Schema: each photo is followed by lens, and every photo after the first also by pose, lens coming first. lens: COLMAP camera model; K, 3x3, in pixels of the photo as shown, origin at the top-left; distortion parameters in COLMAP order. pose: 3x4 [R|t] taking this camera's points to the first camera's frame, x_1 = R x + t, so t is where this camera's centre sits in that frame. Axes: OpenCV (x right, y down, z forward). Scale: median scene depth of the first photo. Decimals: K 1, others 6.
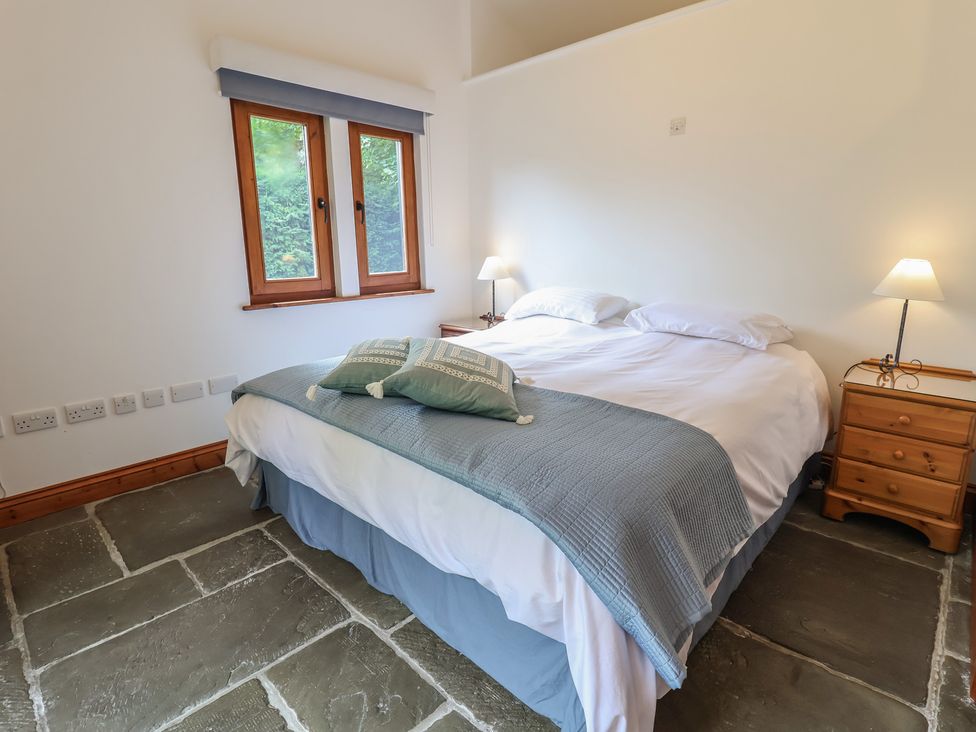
lens RADIAL K [[555.1, 0, 489.1], [0, 555.1, 354.1], [0, 0, 1]] dist [0.002642, -0.017446]
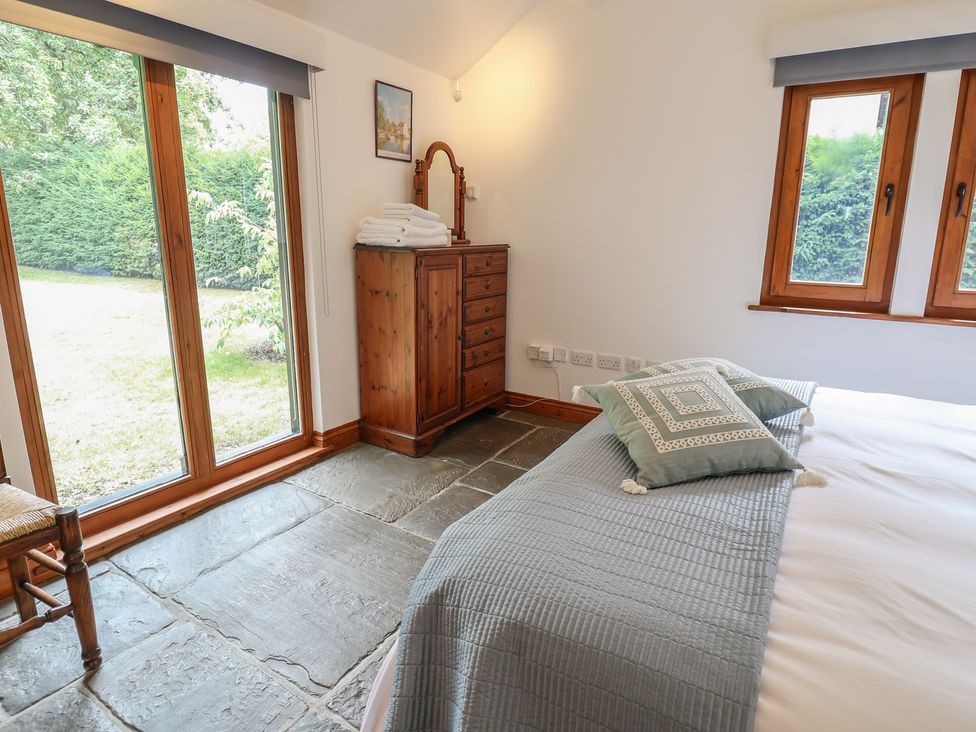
lens RADIAL K [[555.1, 0, 489.1], [0, 555.1, 354.1], [0, 0, 1]] dist [0.002642, -0.017446]
pose [[0.141881, 0.224462, -0.964099, 0.439714], [-0.197129, 0.960851, 0.194695, -0.100671], [0.970057, 0.162428, 0.180575, 0.385096]]
